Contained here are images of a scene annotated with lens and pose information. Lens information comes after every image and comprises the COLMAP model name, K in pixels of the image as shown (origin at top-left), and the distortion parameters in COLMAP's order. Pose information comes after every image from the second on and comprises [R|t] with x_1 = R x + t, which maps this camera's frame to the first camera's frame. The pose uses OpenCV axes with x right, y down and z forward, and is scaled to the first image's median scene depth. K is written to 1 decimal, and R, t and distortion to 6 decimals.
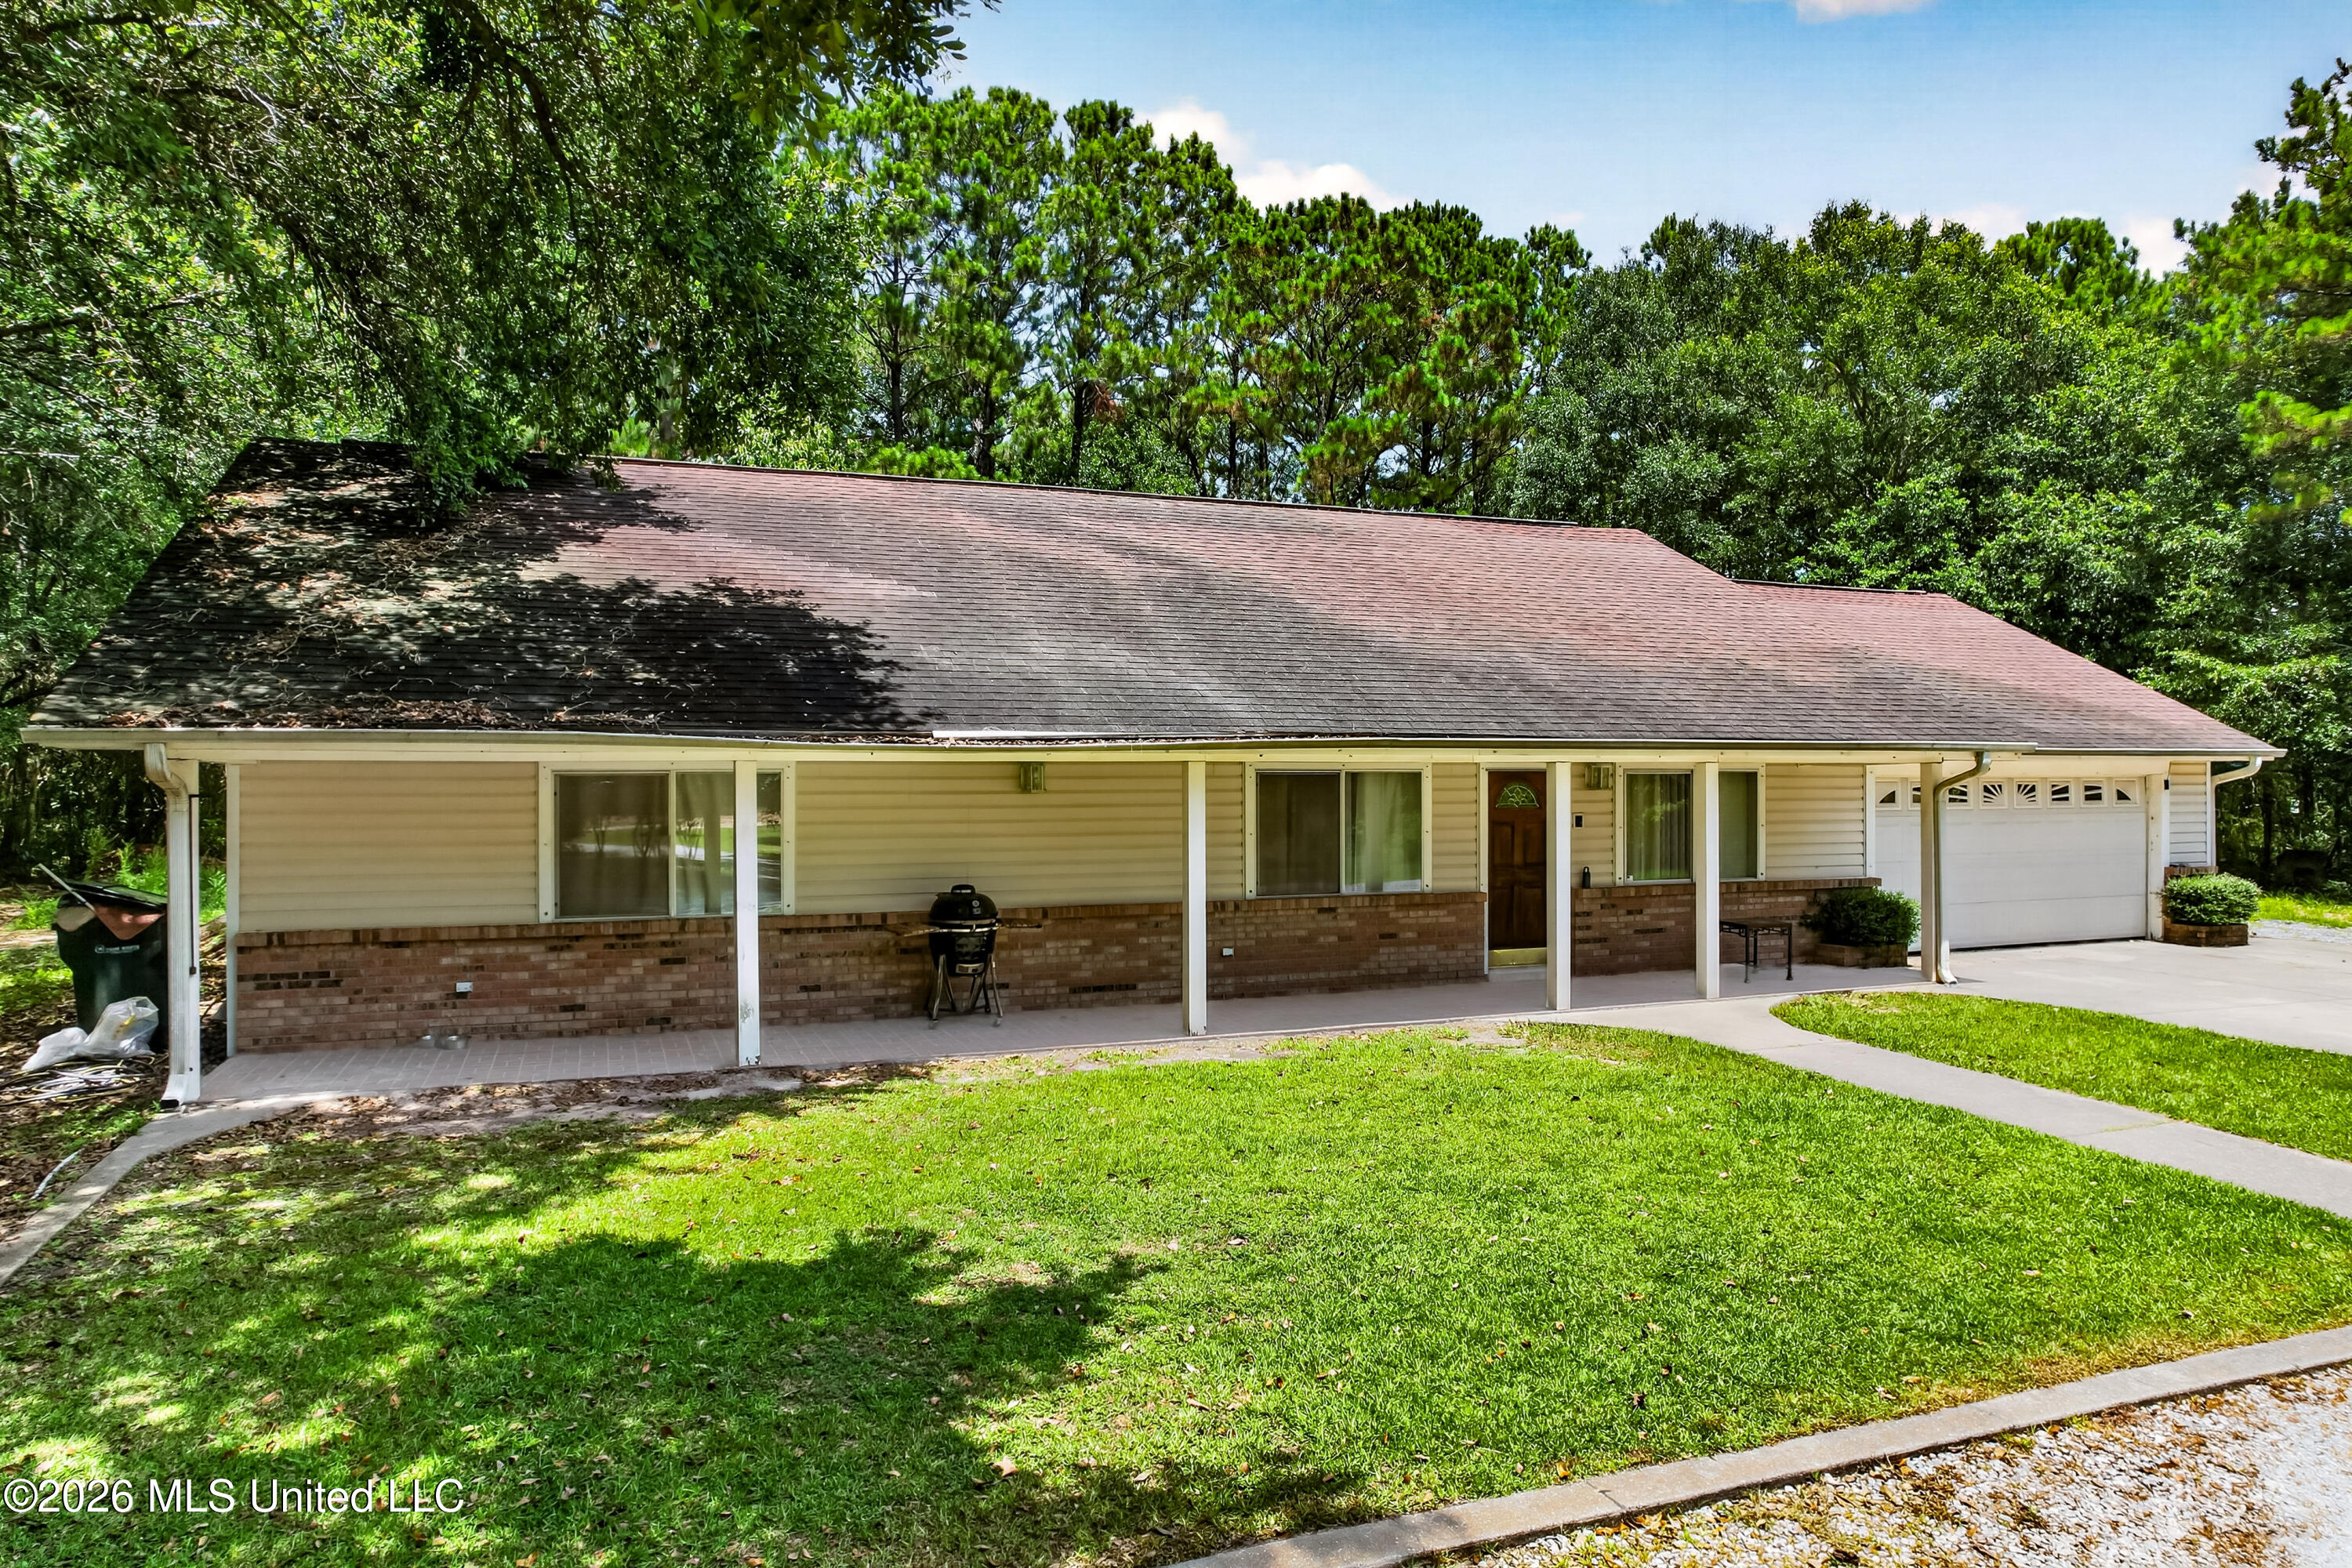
lens RADIAL K [[1213.9, 0, 1175.8], [0, 1213.9, 756.3], [0, 0, 1]] dist [-0.039954, 0.000171]
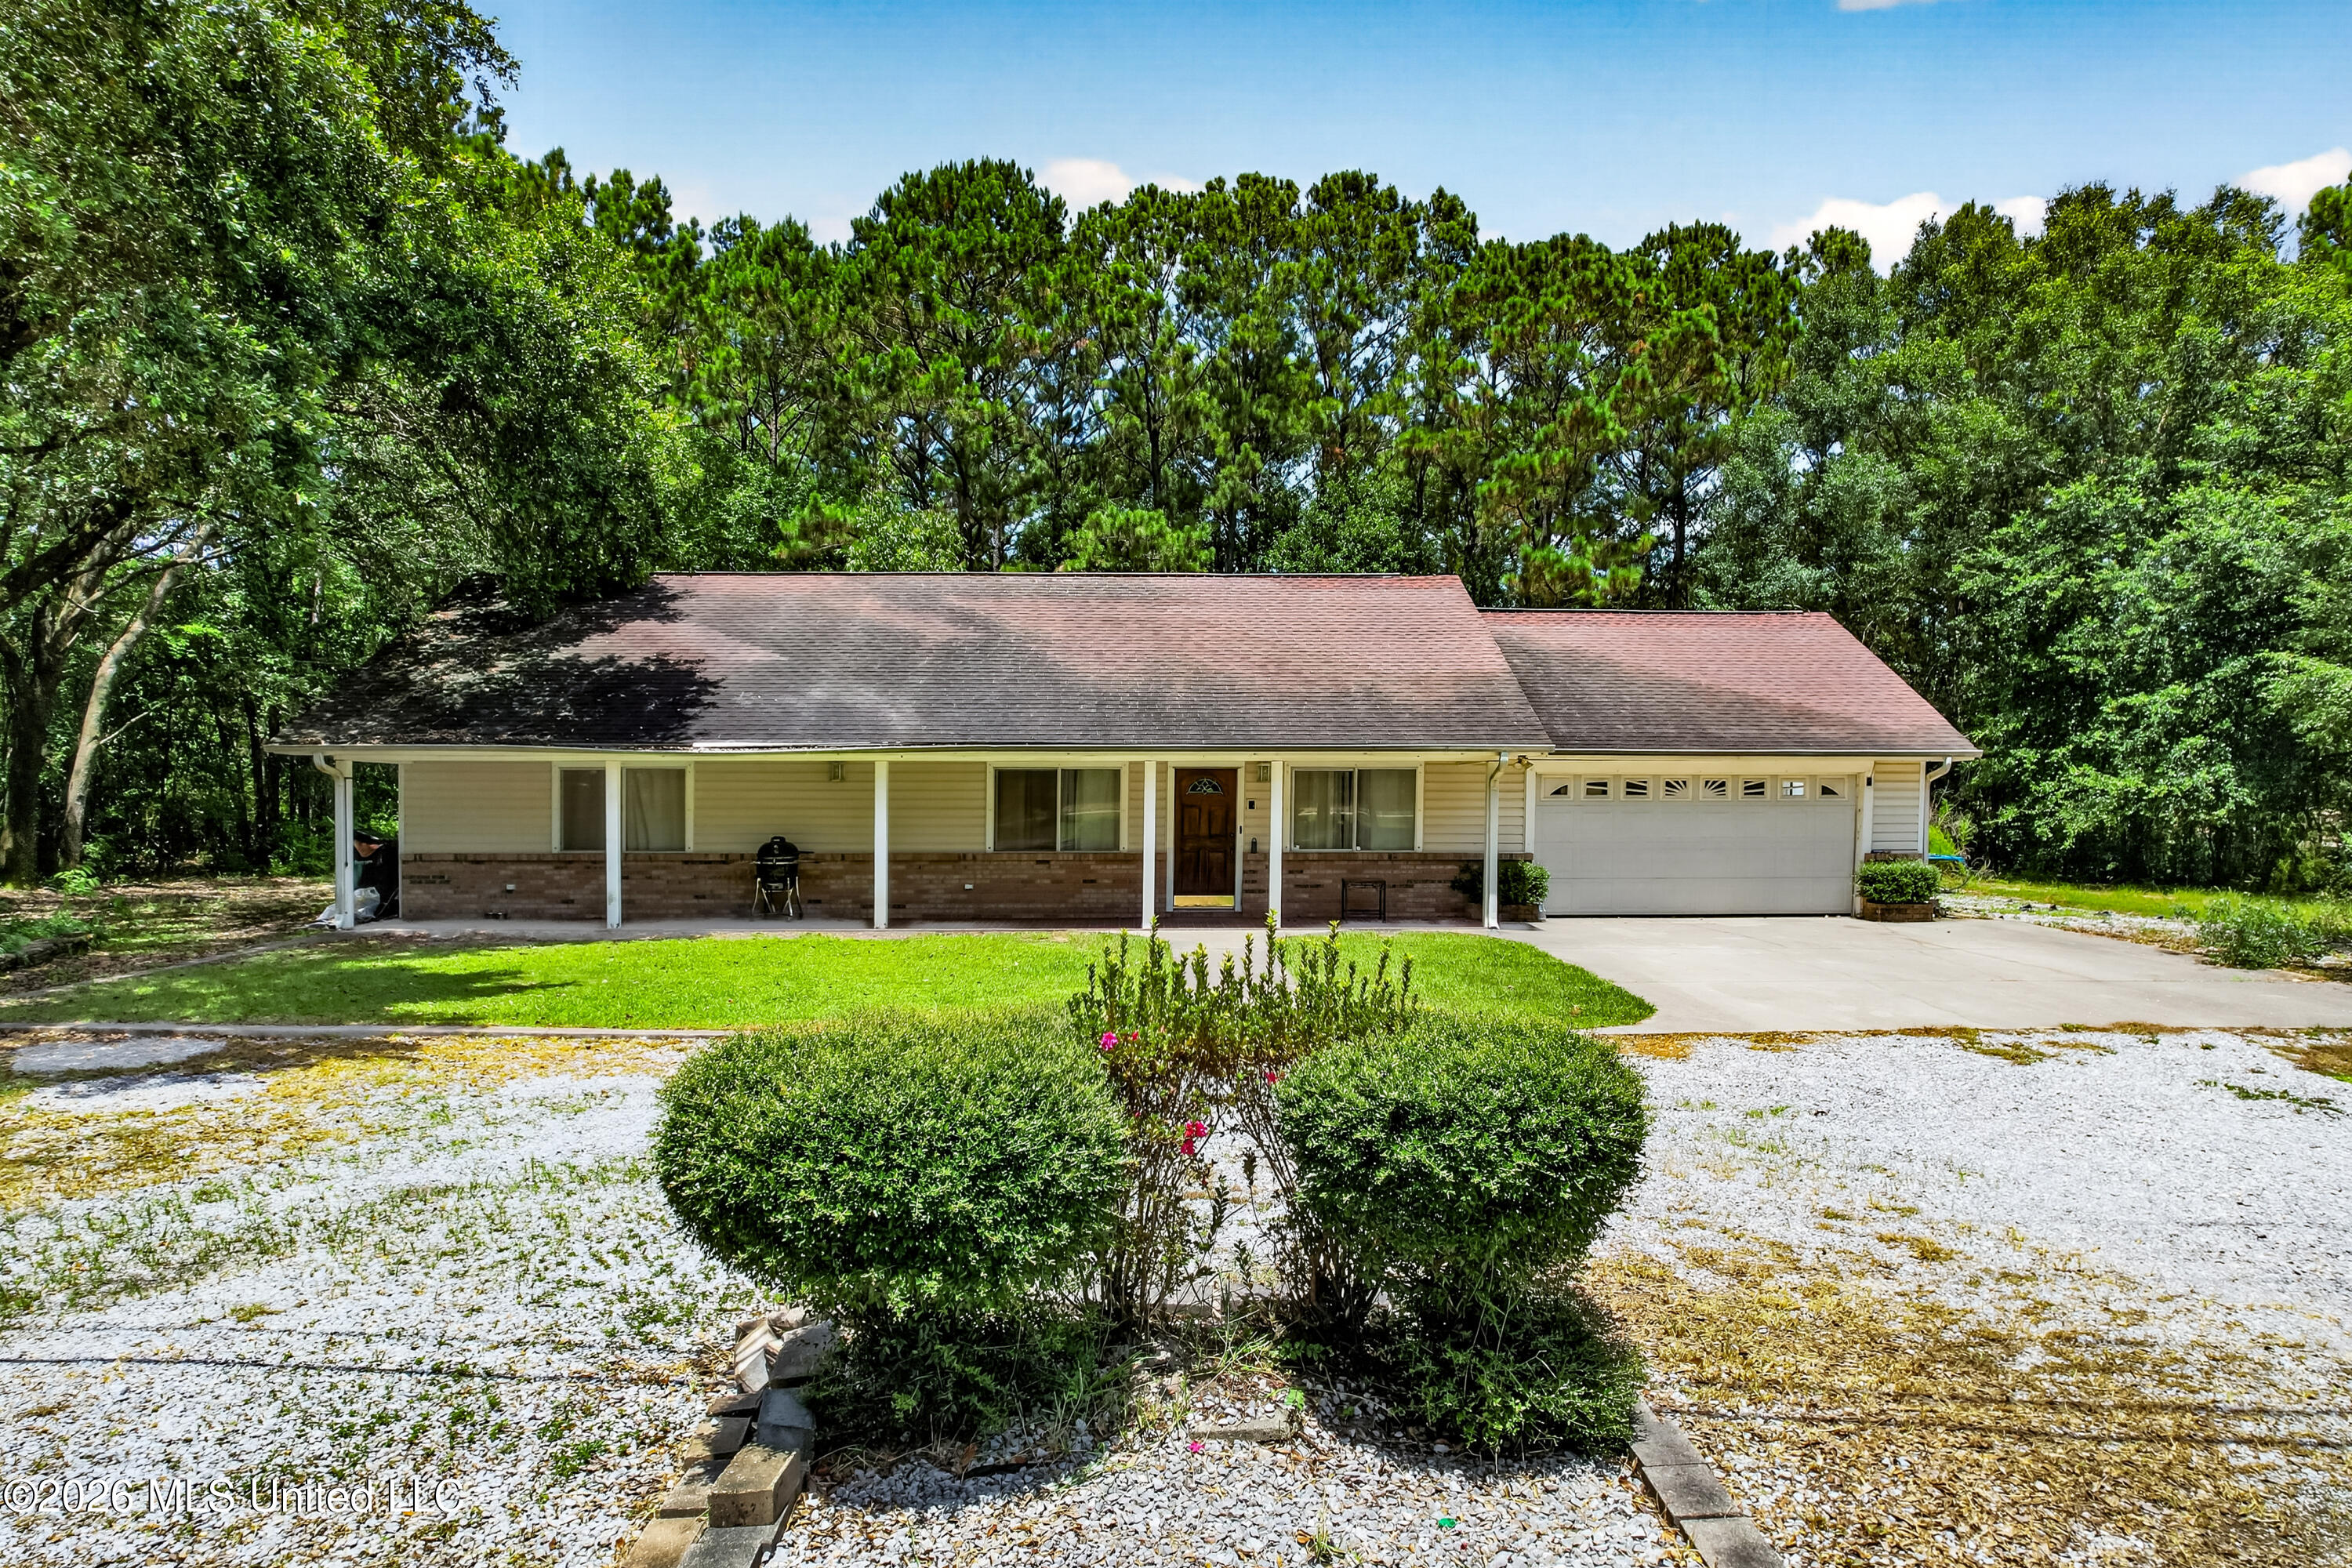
lens RADIAL K [[1096.8, 0, 1176.0], [0, 1096.8, 784.0], [0, 0, 1]] dist [-0.022483, 0.000611]
pose [[0.966908, 0.002022, -0.255115, 0.470653], [0.002243, 0.999863, 0.016428, 0.007555], [0.255114, -0.016457, 0.966771, -0.194523]]
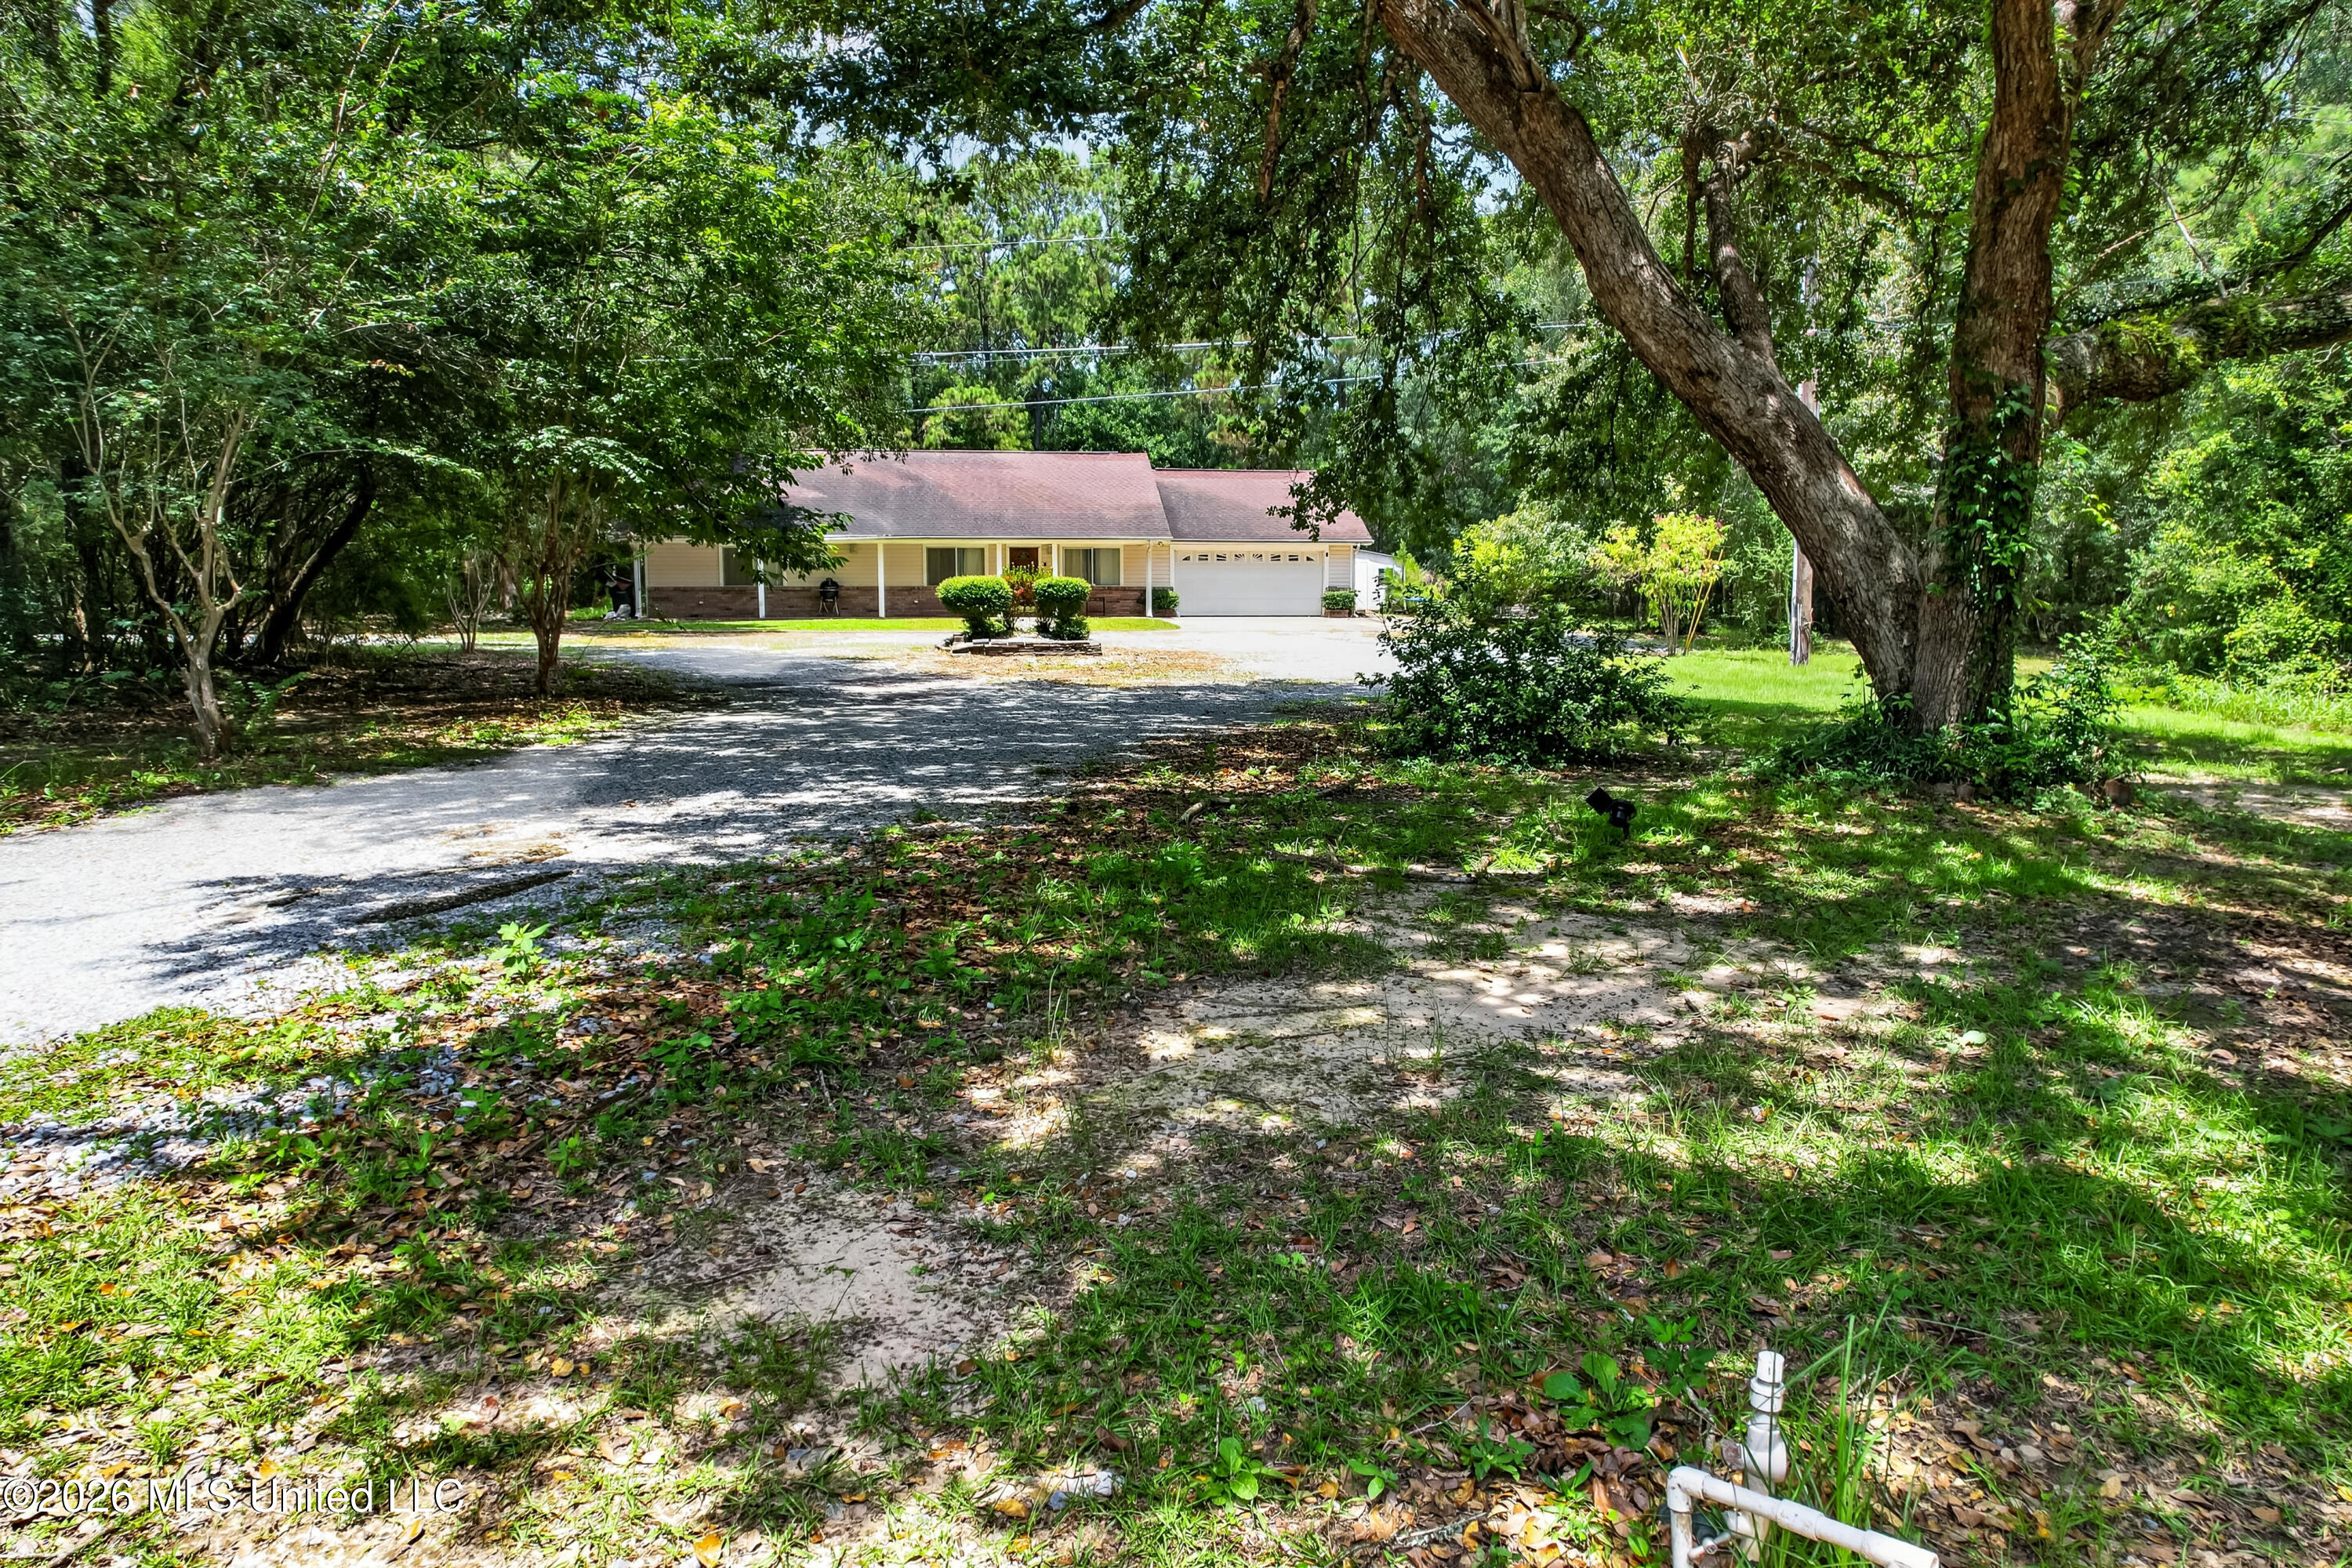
lens RADIAL K [[1096.8, 0, 1176.0], [0, 1096.8, 784.0], [0, 0, 1]] dist [-0.022483, 0.000611]
pose [[0.994848, 0.016054, -0.100098, 0.778288], [0.003641, 0.981085, 0.193541, 0.051669], [0.101312, -0.192908, 0.975973, -1.444961]]
